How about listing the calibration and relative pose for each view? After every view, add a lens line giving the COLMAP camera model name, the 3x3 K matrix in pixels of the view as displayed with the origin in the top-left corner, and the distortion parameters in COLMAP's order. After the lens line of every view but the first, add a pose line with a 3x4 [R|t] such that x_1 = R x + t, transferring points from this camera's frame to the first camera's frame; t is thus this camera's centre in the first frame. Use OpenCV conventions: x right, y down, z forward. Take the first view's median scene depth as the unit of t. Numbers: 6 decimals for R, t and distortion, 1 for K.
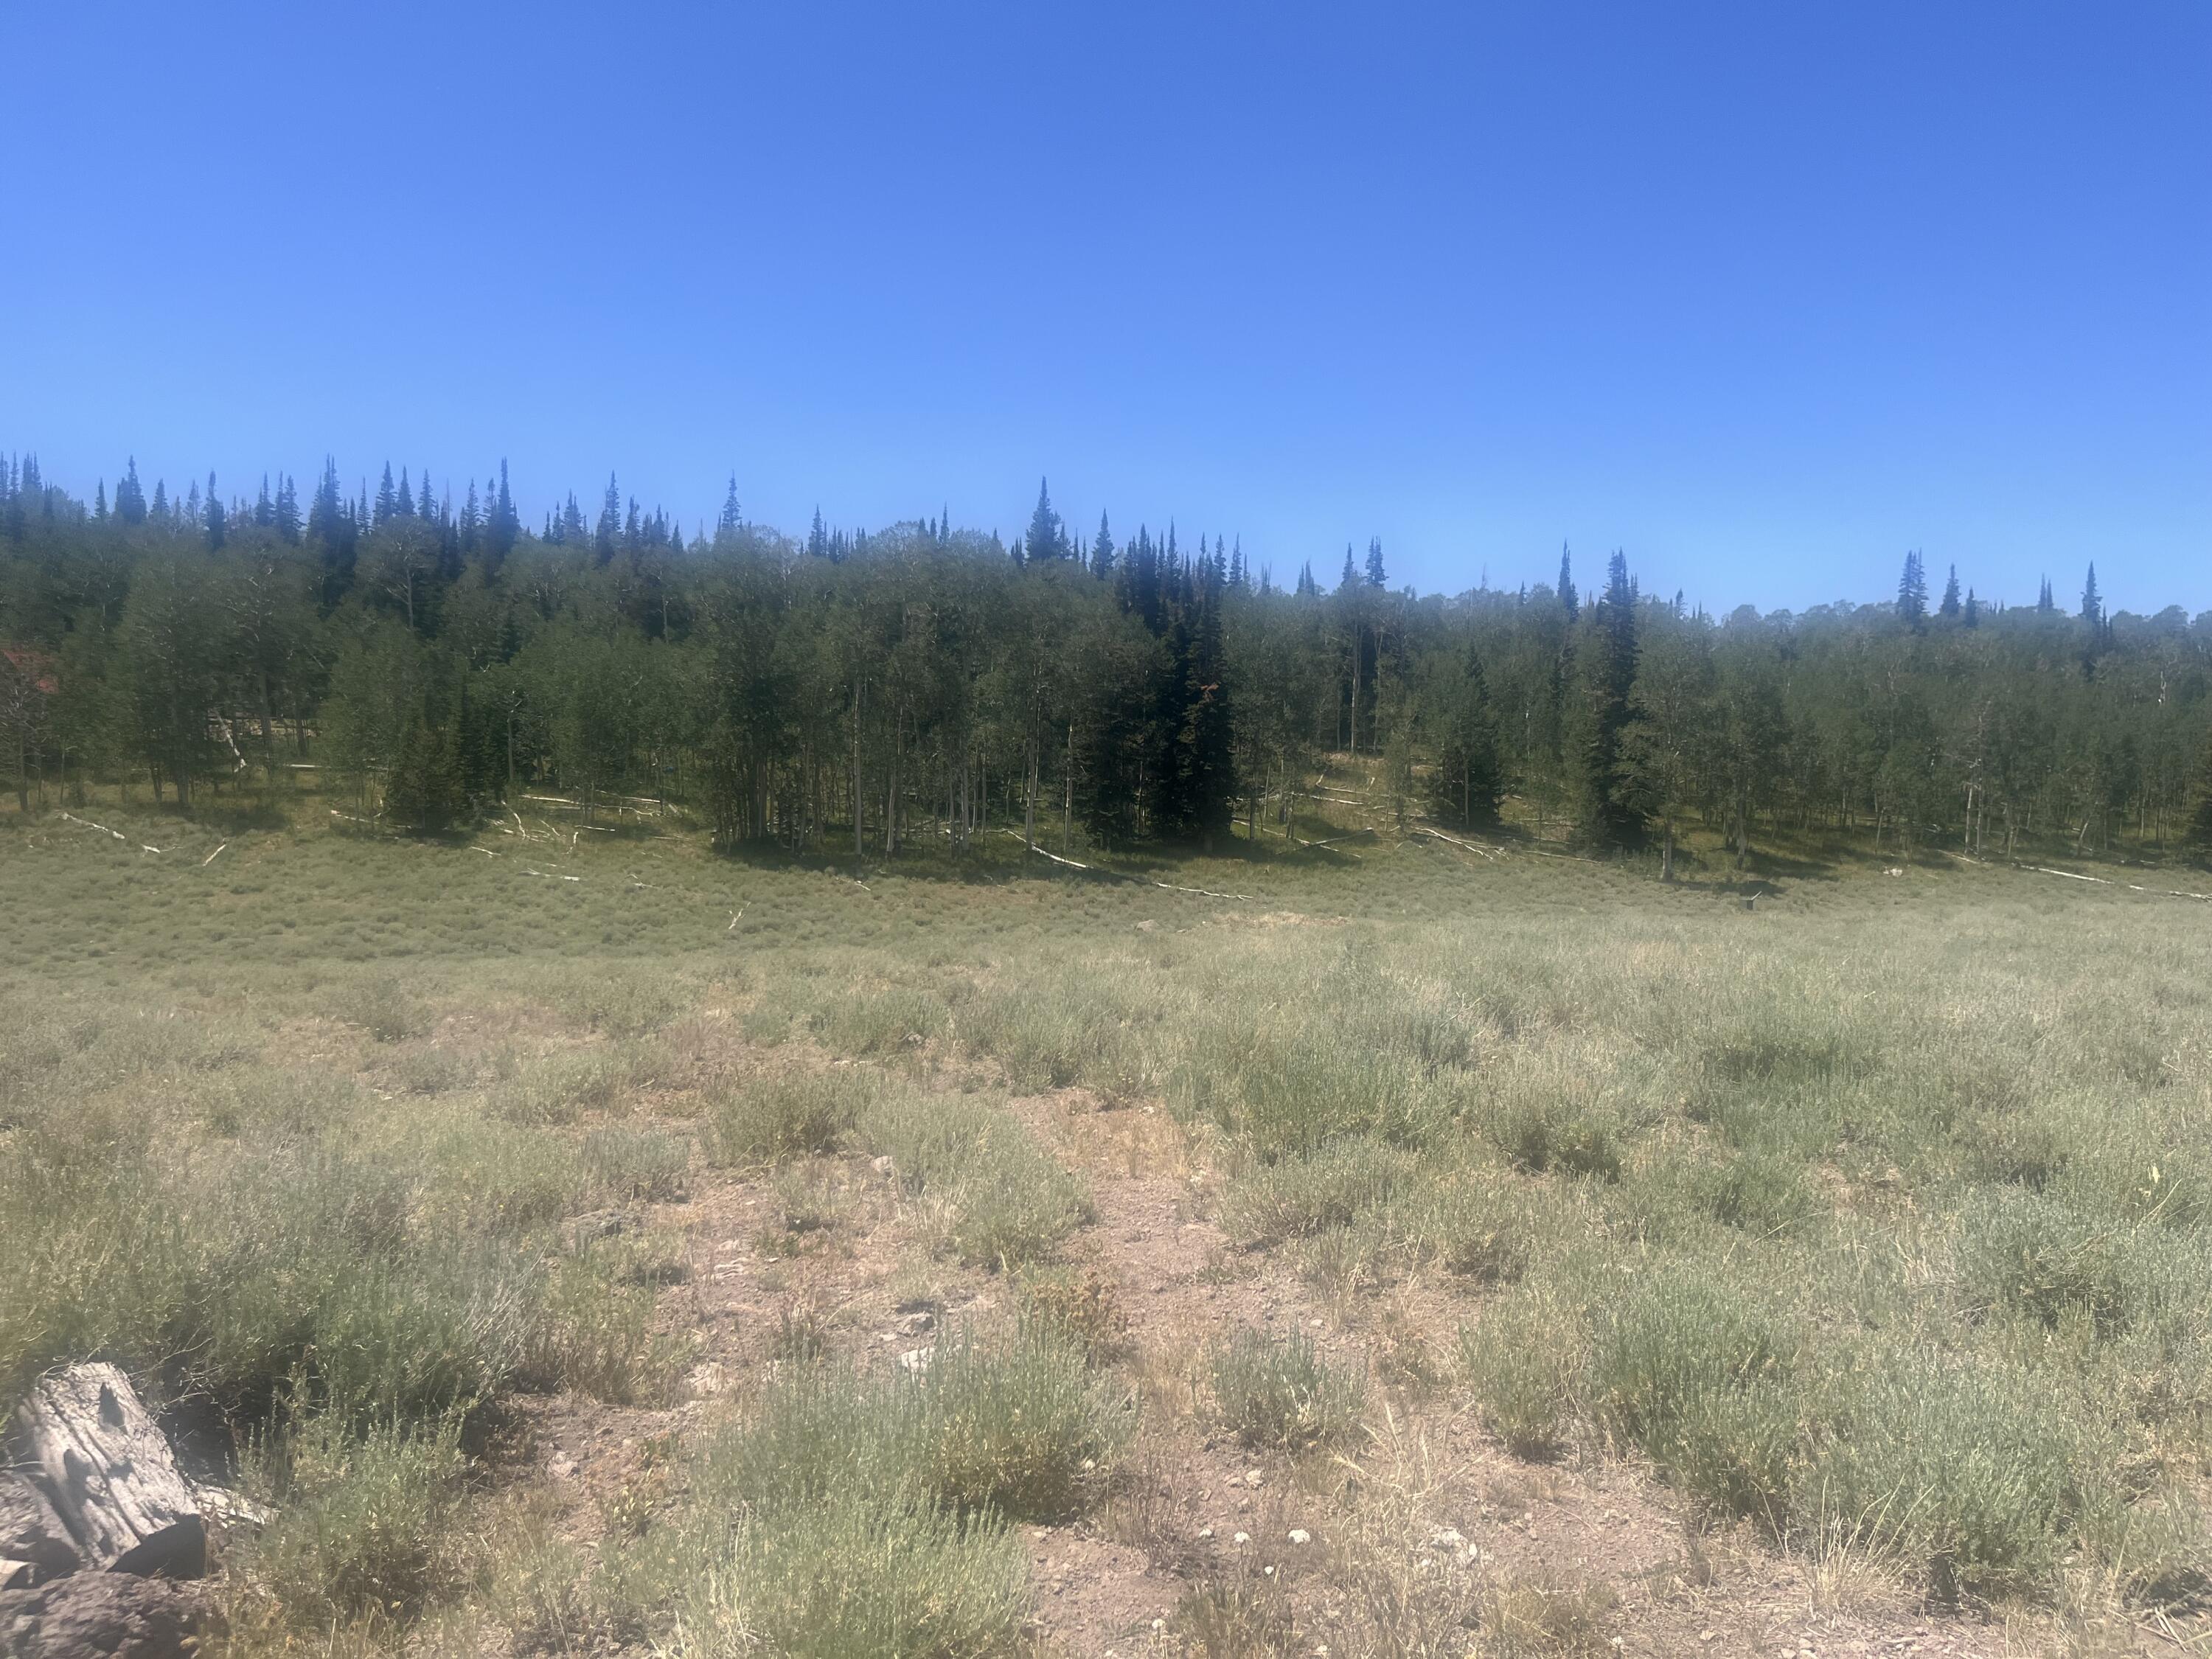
lens RADIAL K [[1680.8, 0, 1113.6], [0, 1680.8, 832.8], [0, 0, 1]] dist [0.063942, -0.086197]
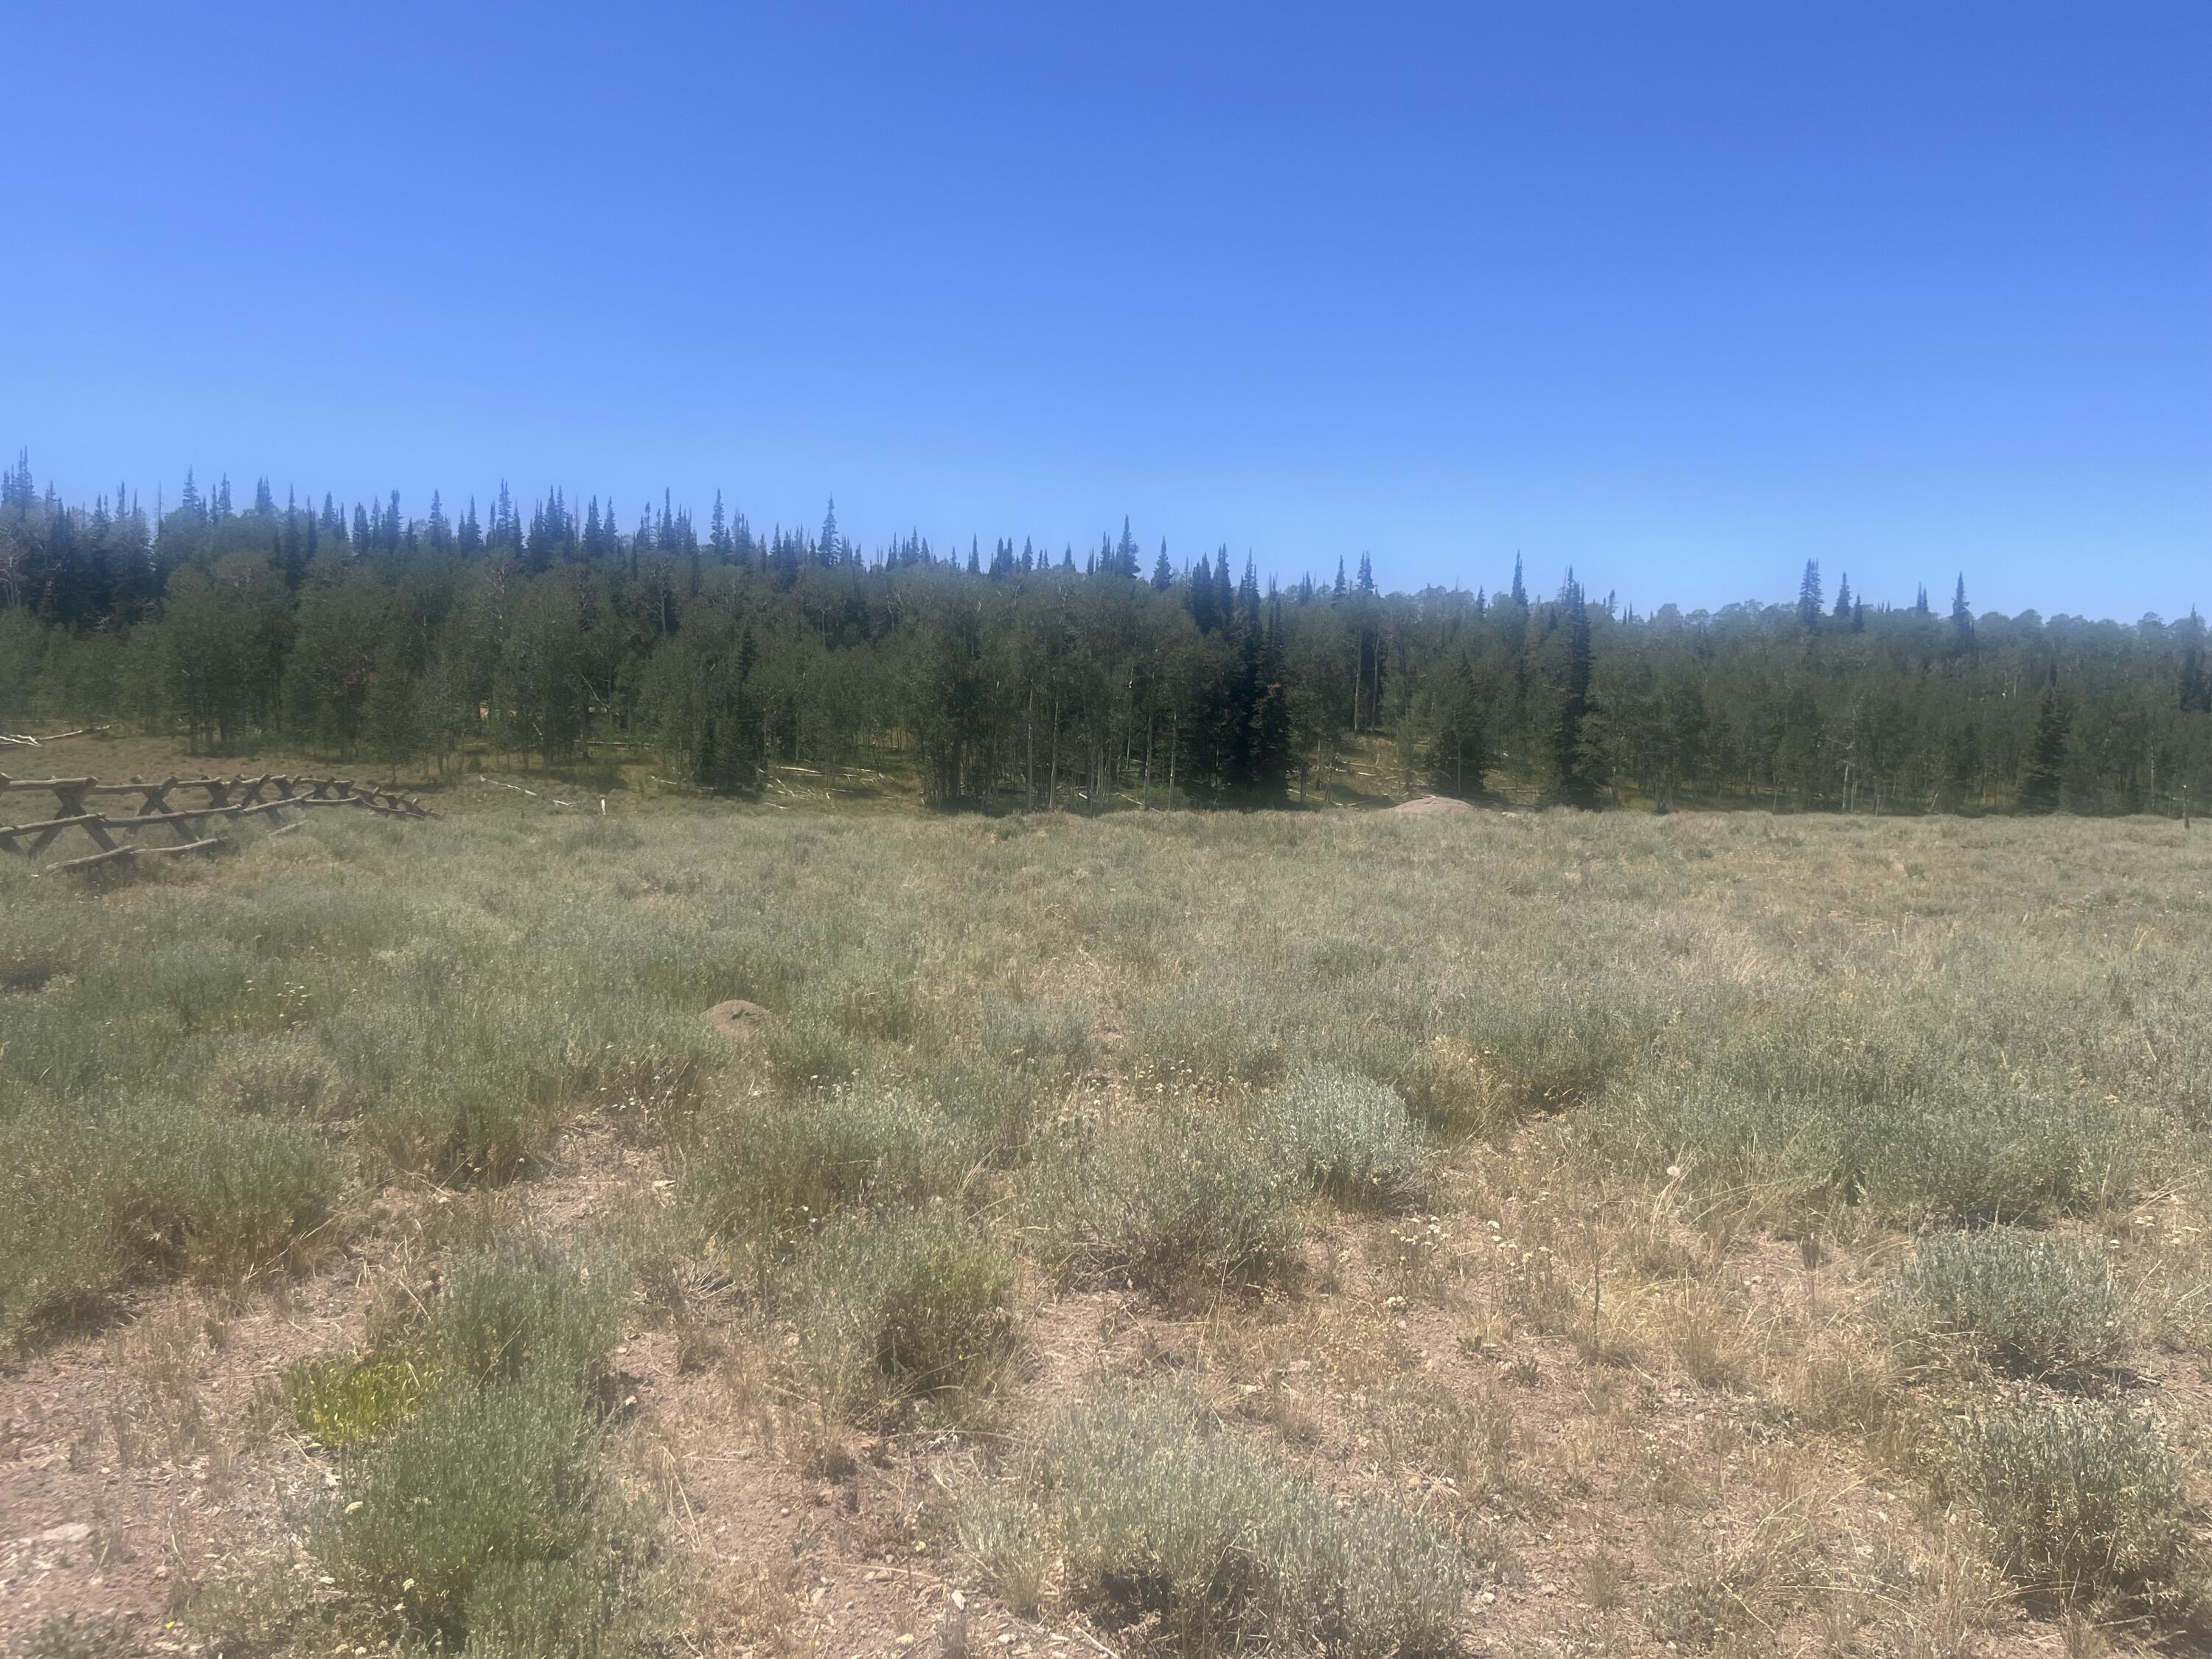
lens RADIAL K [[1680.8, 0, 1105.9], [0, 1680.8, 816.2], [0, 0, 1]] dist [0.063942, -0.086197]
pose [[0.999189, 0.003568, 0.040111, -0.102588], [-0.003839, 0.999970, 0.006678, 0.005774], [-0.040086, -0.006827, 0.999173, -0.251690]]
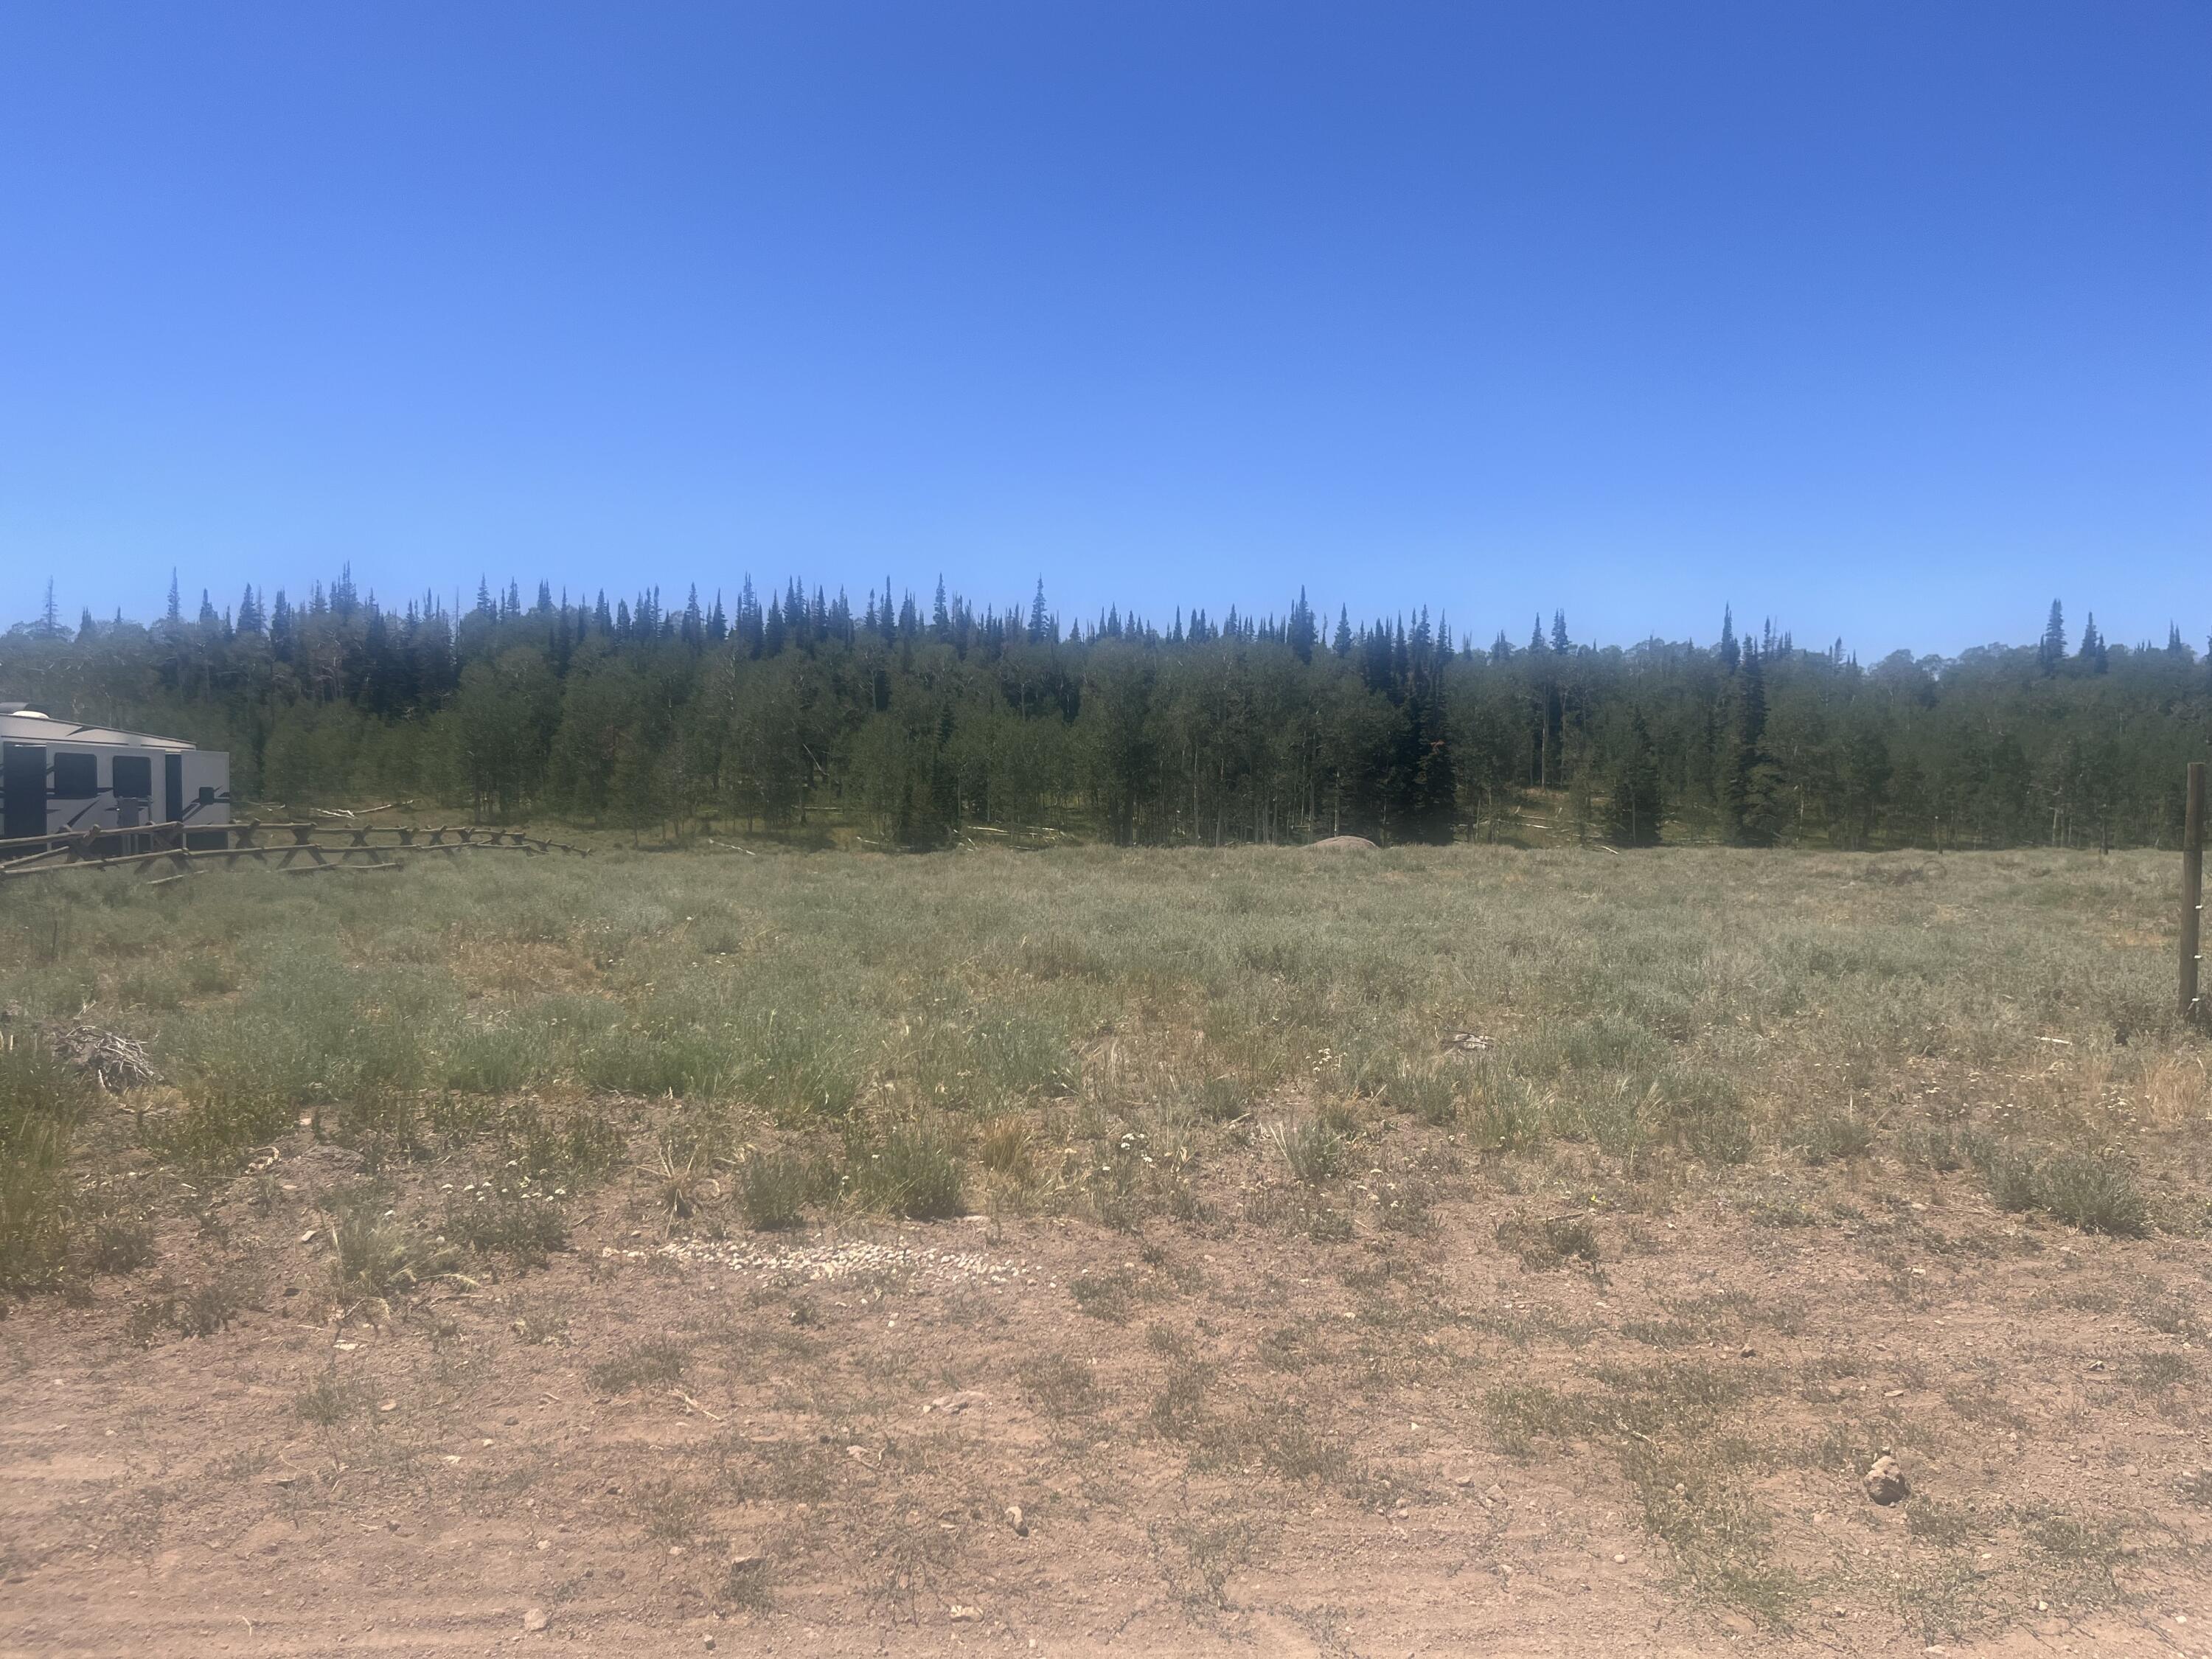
lens RADIAL K [[1680.8, 0, 1097.1], [0, 1680.8, 820.9], [0, 0, 1]] dist [0.063942, -0.086197]
pose [[0.993294, -0.009744, -0.115201, -0.049494], [0.006644, 0.999606, -0.027269, 0.010218], [0.115421, 0.026321, 0.992968, -0.324816]]
